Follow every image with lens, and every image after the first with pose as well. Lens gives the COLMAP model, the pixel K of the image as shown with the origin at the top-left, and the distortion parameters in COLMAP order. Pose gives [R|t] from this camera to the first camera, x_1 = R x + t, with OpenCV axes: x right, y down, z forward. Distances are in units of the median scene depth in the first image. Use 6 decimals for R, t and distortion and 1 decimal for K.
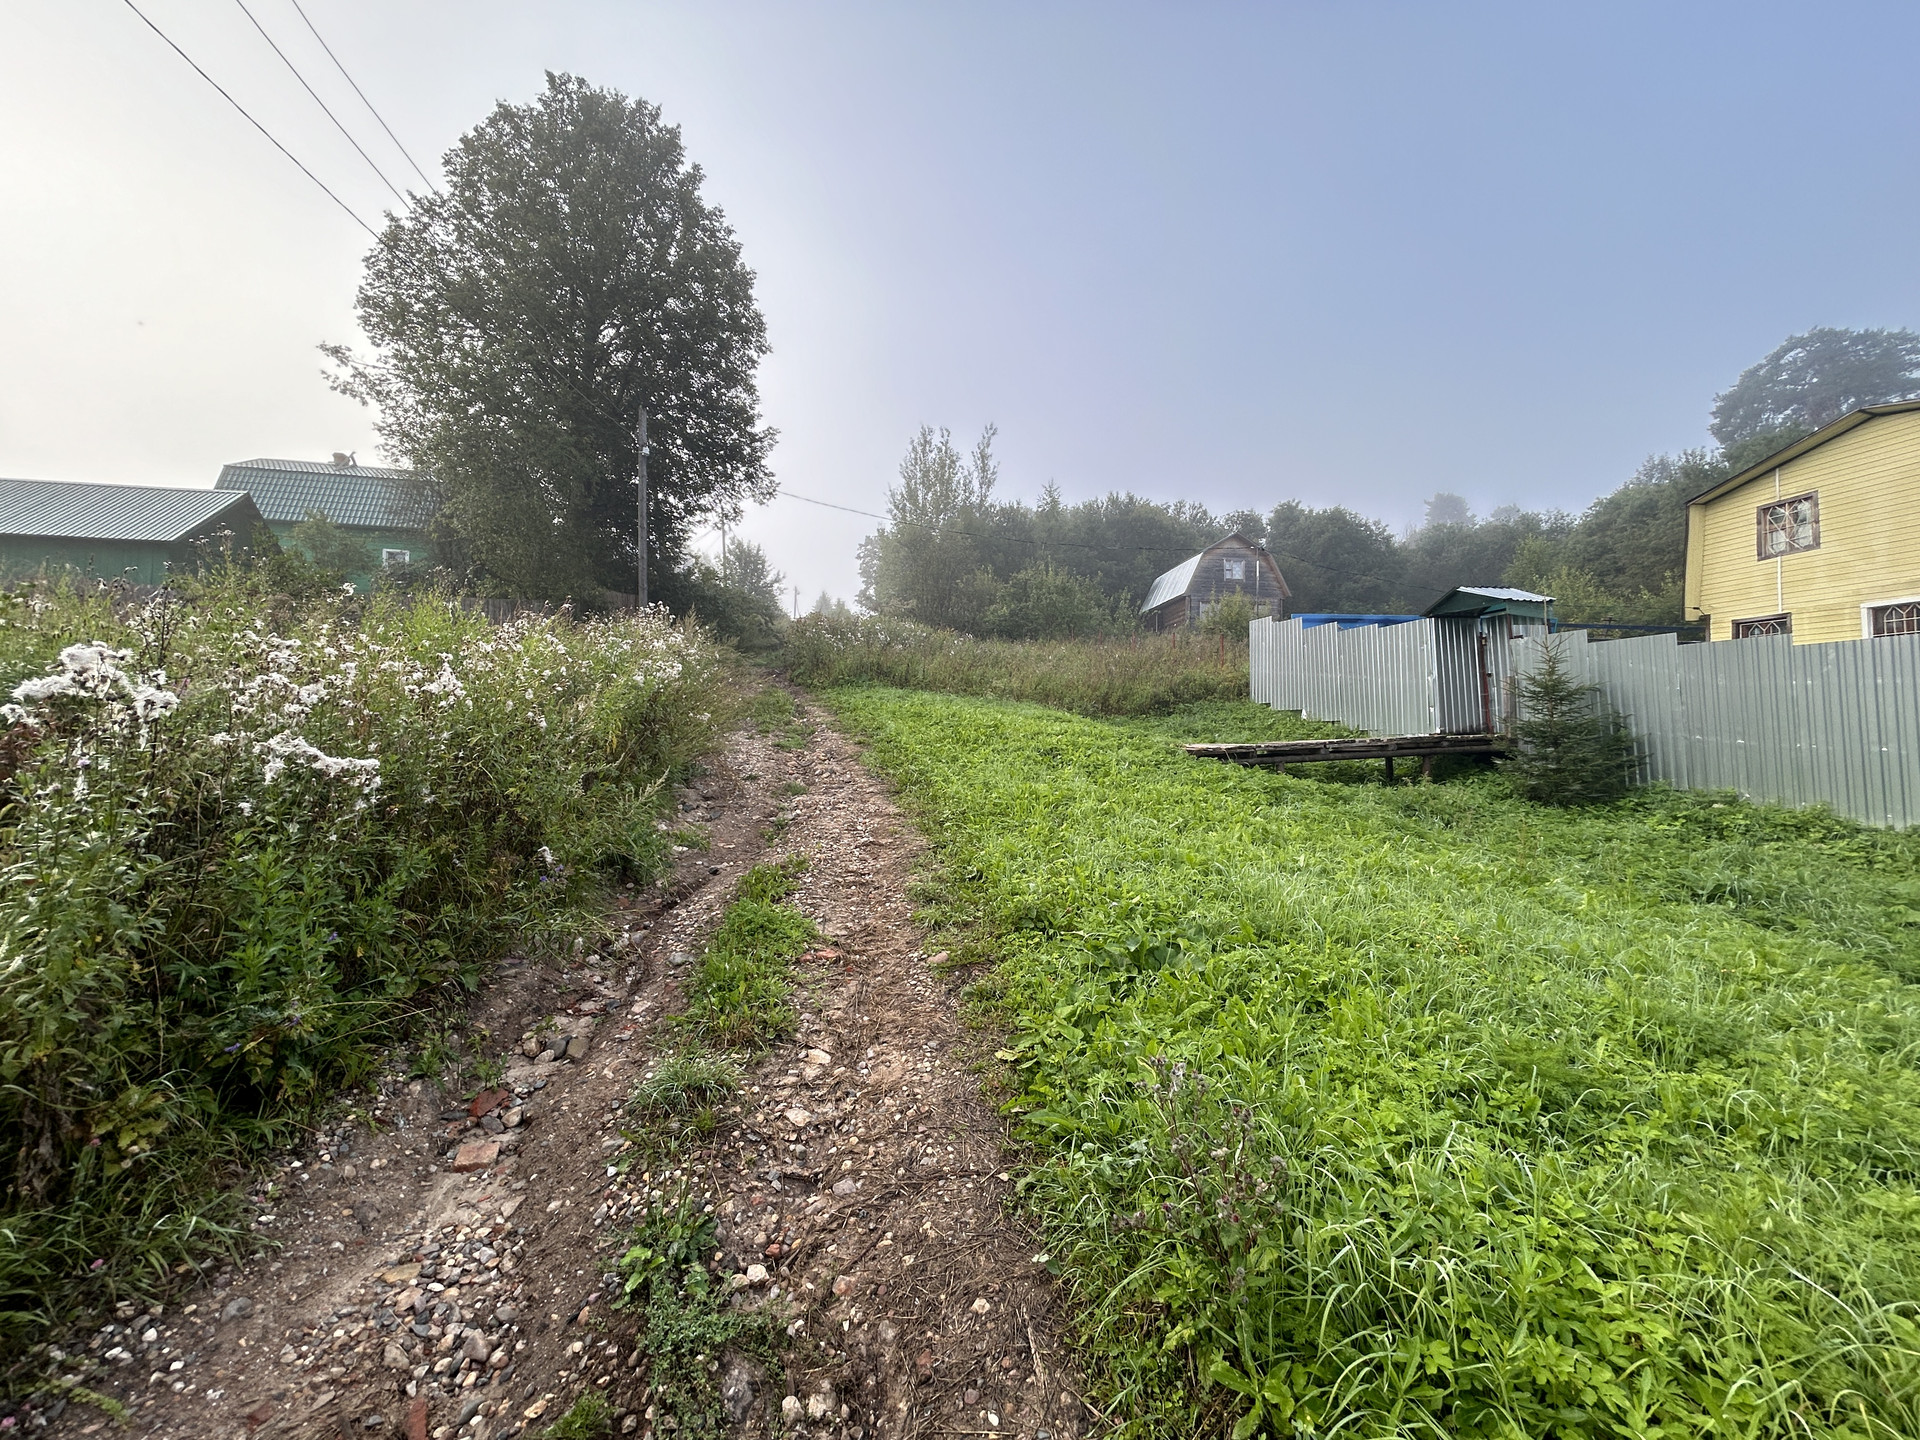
lens RADIAL K [[767.8, 0, 956.8], [0, 767.8, 718.8], [0, 0, 1]] dist [-0.000922, 0.000145]
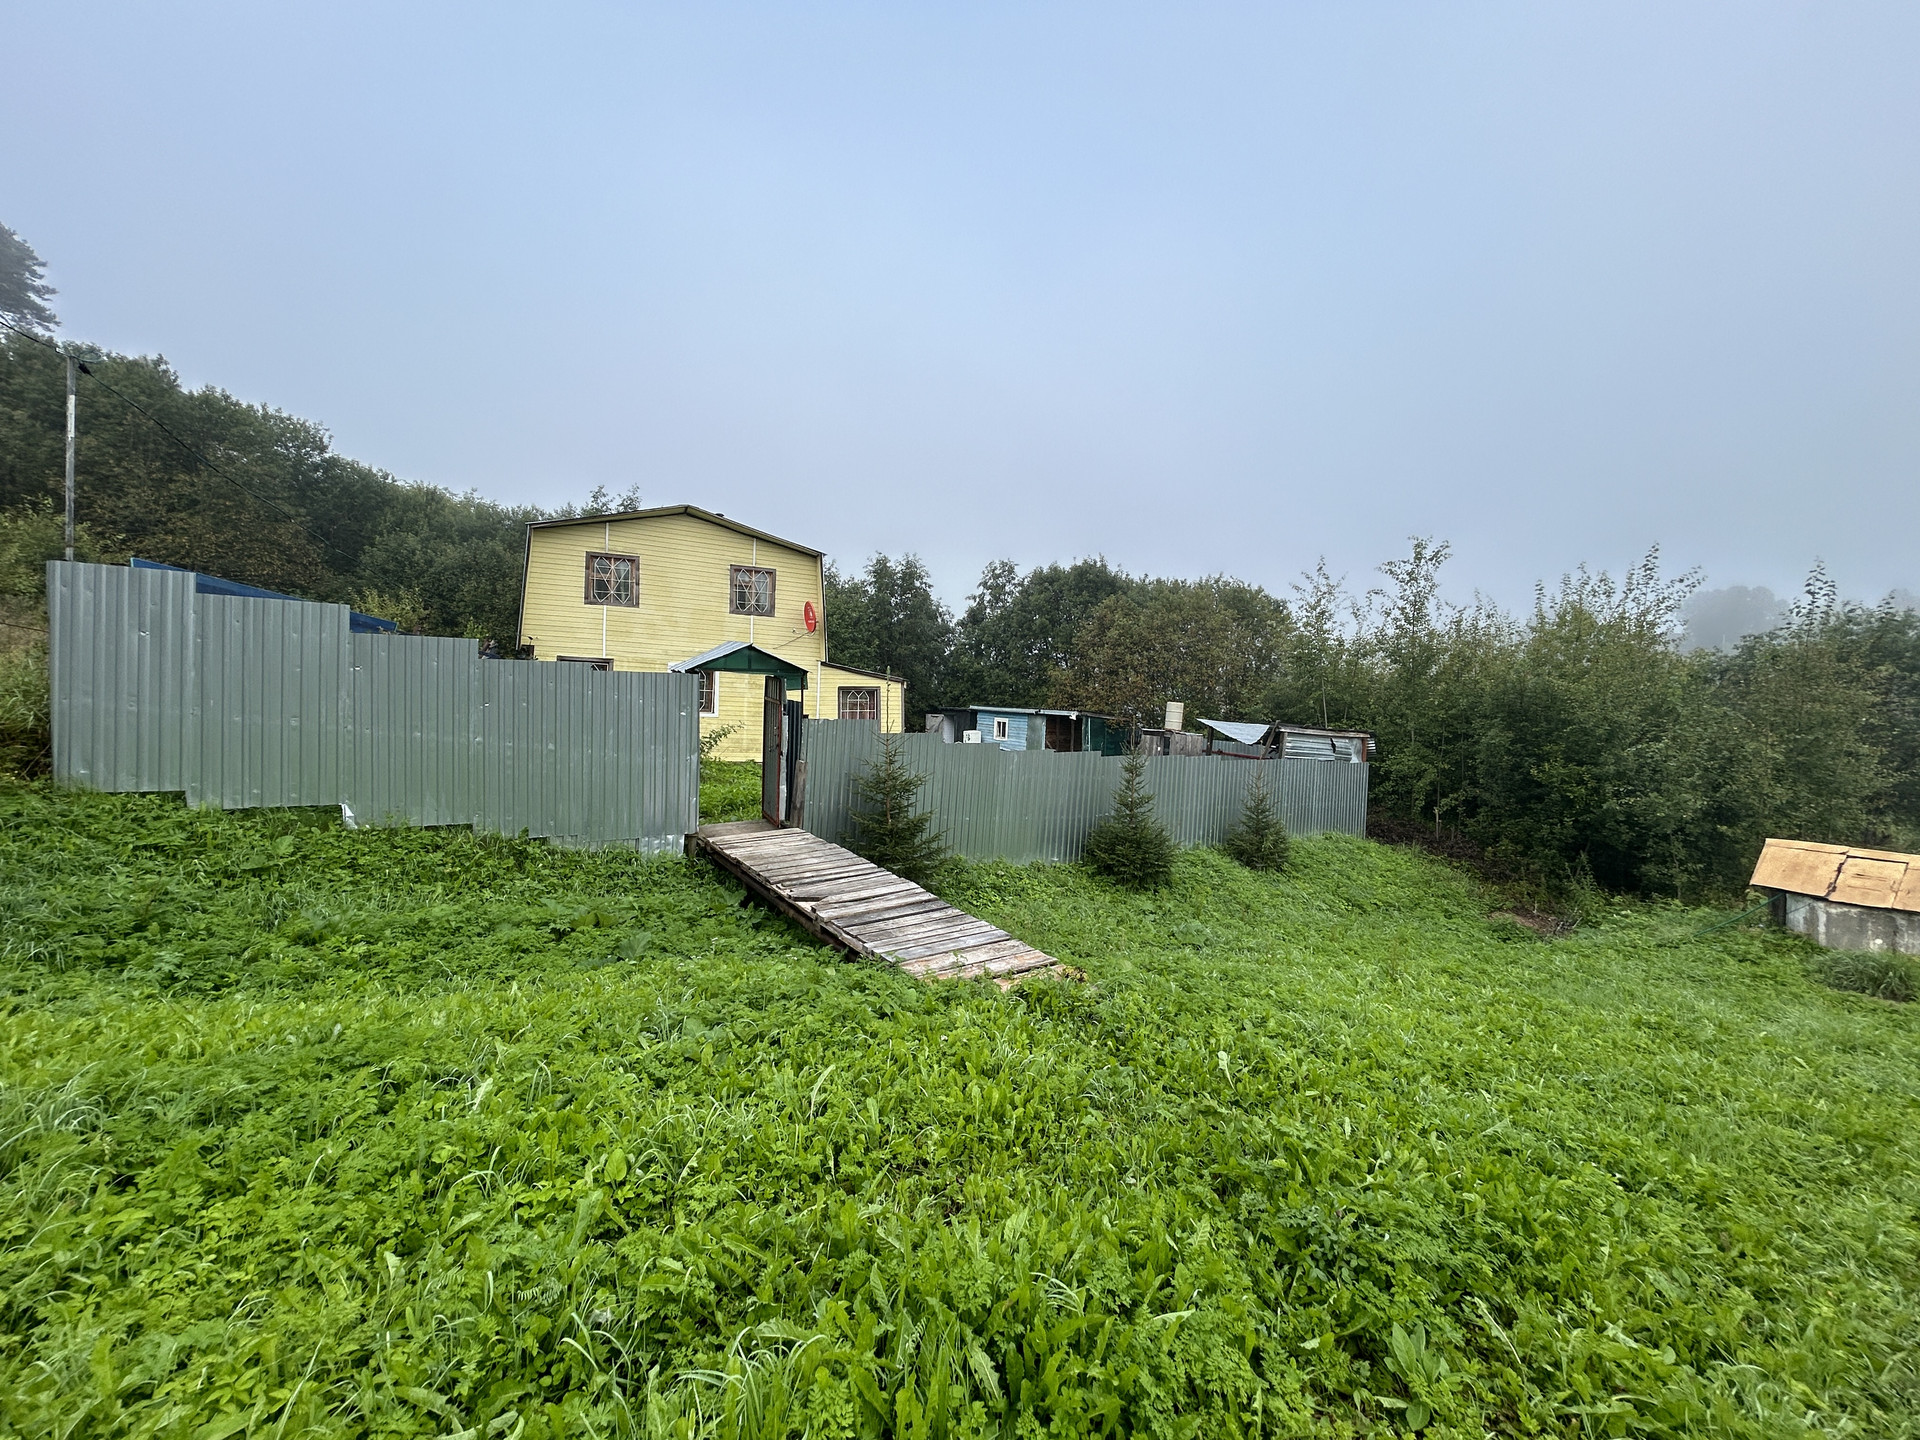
lens RADIAL K [[767.8, 0, 956.8], [0, 767.8, 721.8], [0, 0, 1]] dist [-0.000922, 0.000145]
pose [[-0.360494, -0.049446, 0.931450, -0.263004], [-0.057564, 0.997870, 0.030693, -0.229192], [-0.930984, -0.042553, -0.362572, 1.936799]]
